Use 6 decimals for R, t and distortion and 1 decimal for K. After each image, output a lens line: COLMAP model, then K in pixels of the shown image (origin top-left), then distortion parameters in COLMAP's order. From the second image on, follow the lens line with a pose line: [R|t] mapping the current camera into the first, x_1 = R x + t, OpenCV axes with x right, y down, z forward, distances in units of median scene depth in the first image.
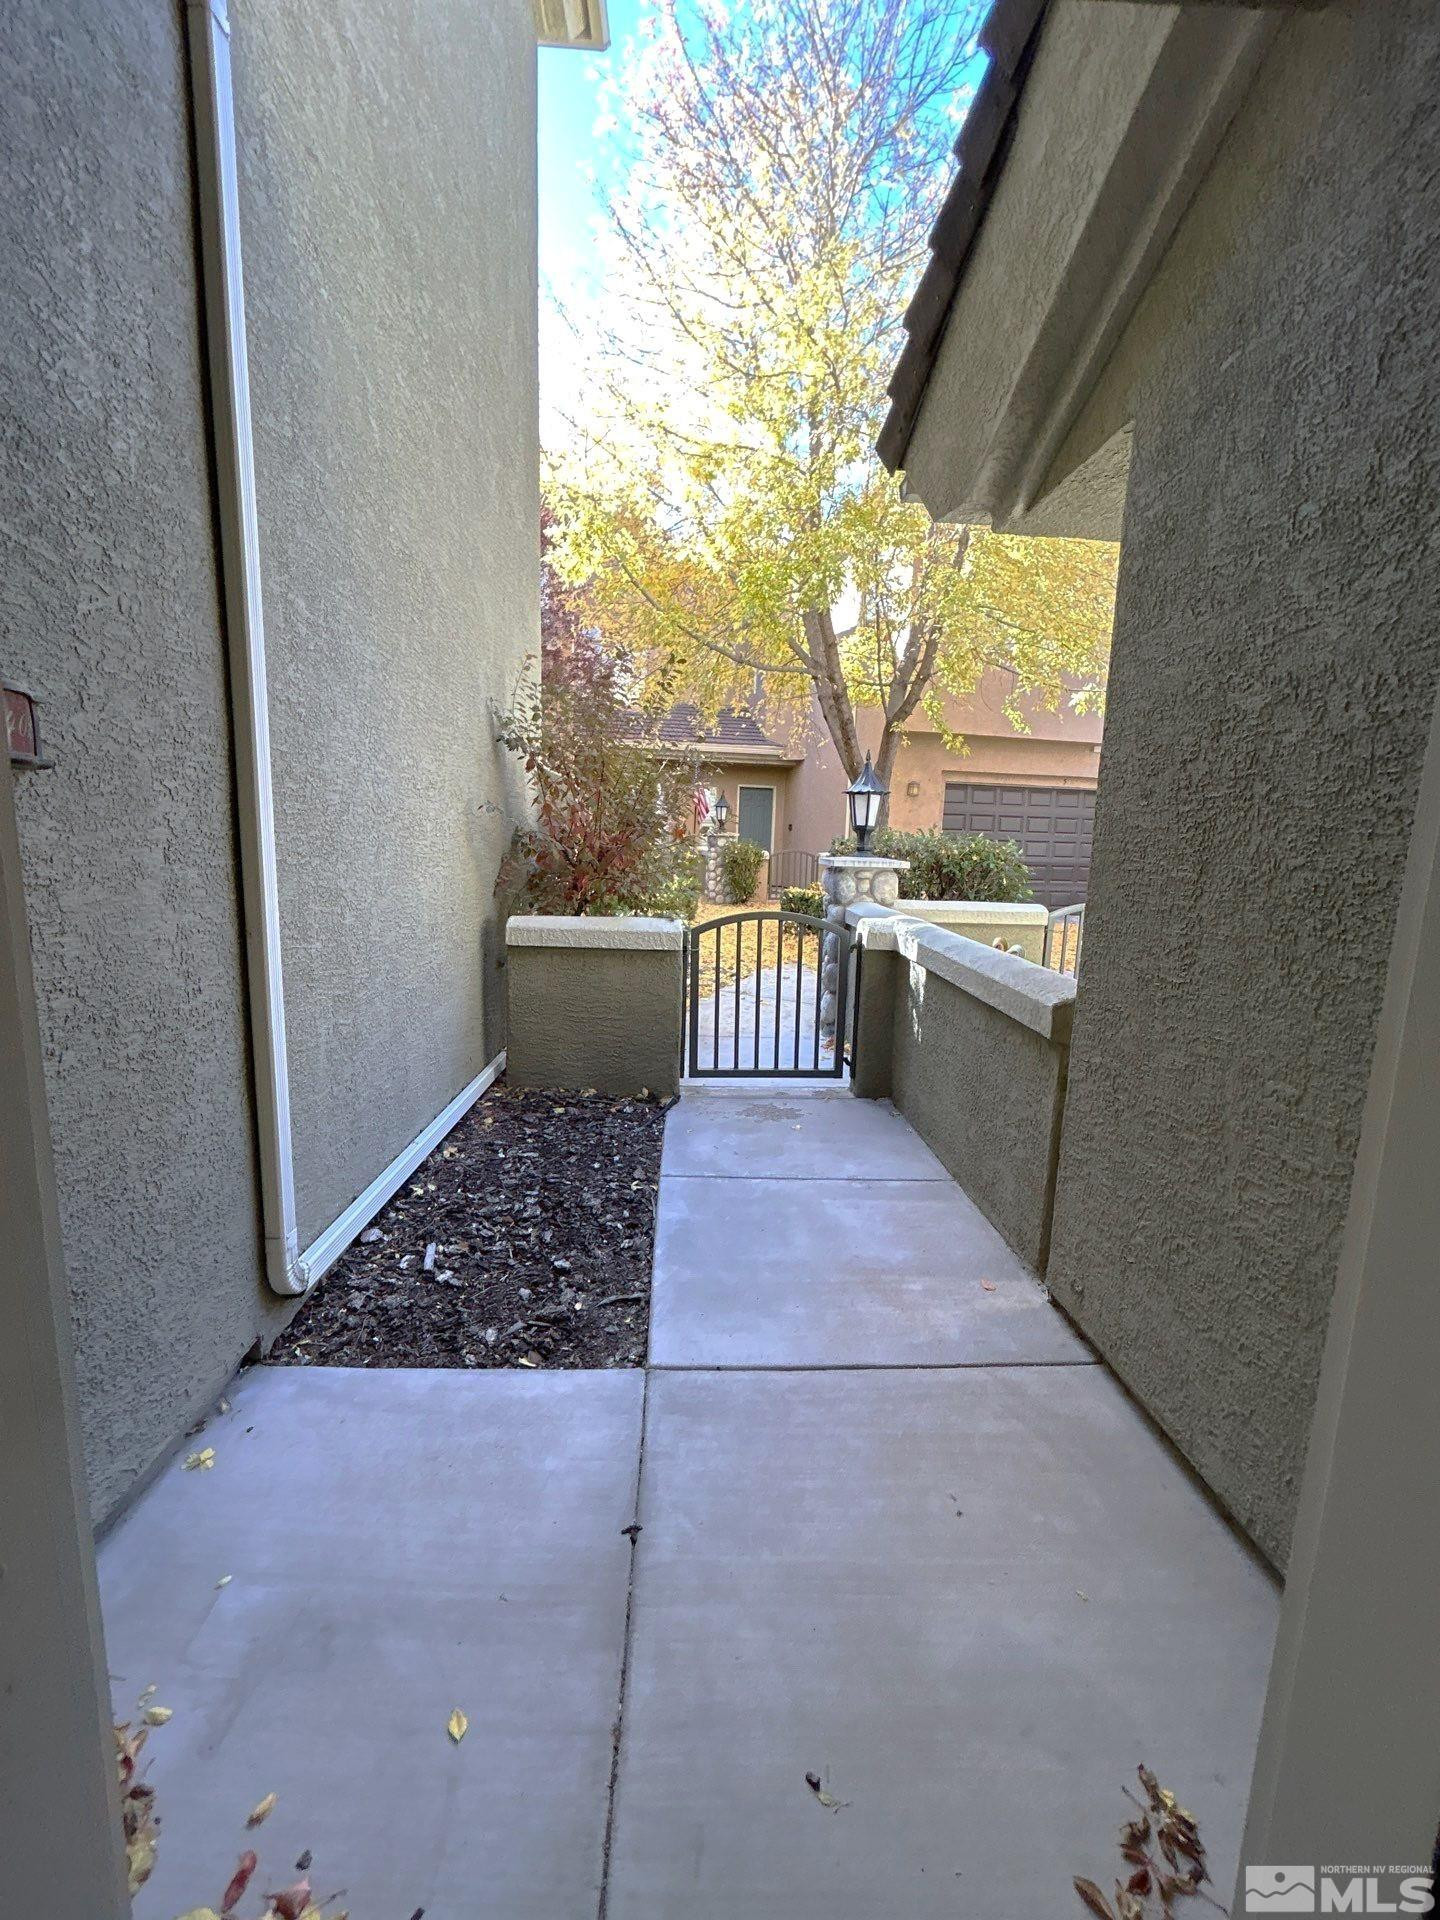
lens RADIAL K [[792.4, 0, 722.3], [0, 792.4, 957.7], [0, 0, 1]] dist [0.003536, 0.000069]
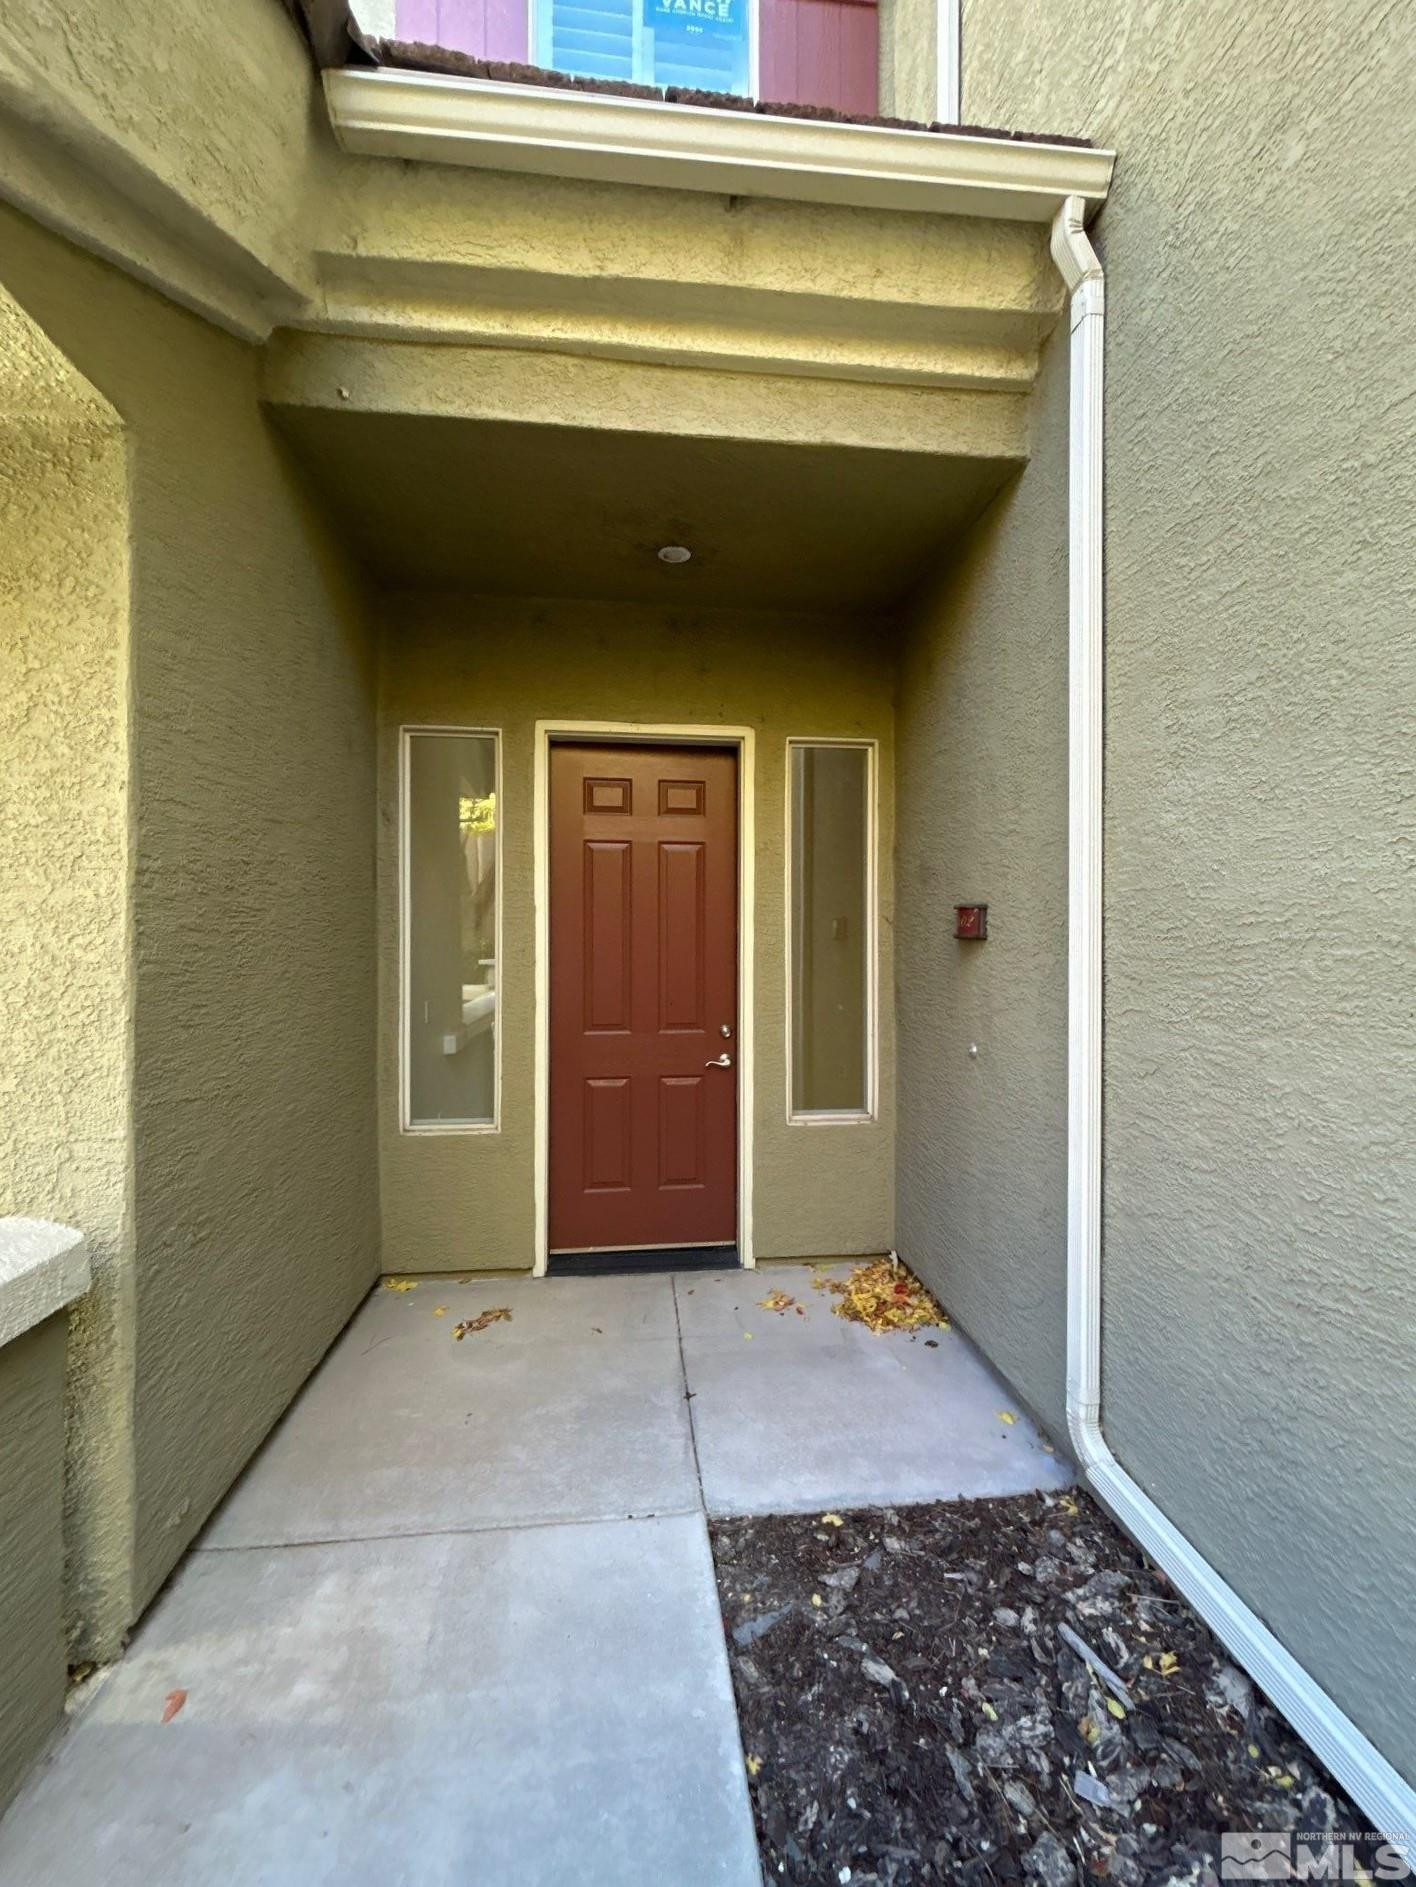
lens RADIAL K [[778.8, 0, 710.3], [0, 778.8, 941.3], [0, 0, 1]] dist [0.003536, 0.000069]
pose [[-0.997027, -0.027443, -0.071999, -0.013794], [-0.037879, 0.988283, 0.147855, -0.305463], [0.067098, 0.150143, -0.986385, 1.797900]]
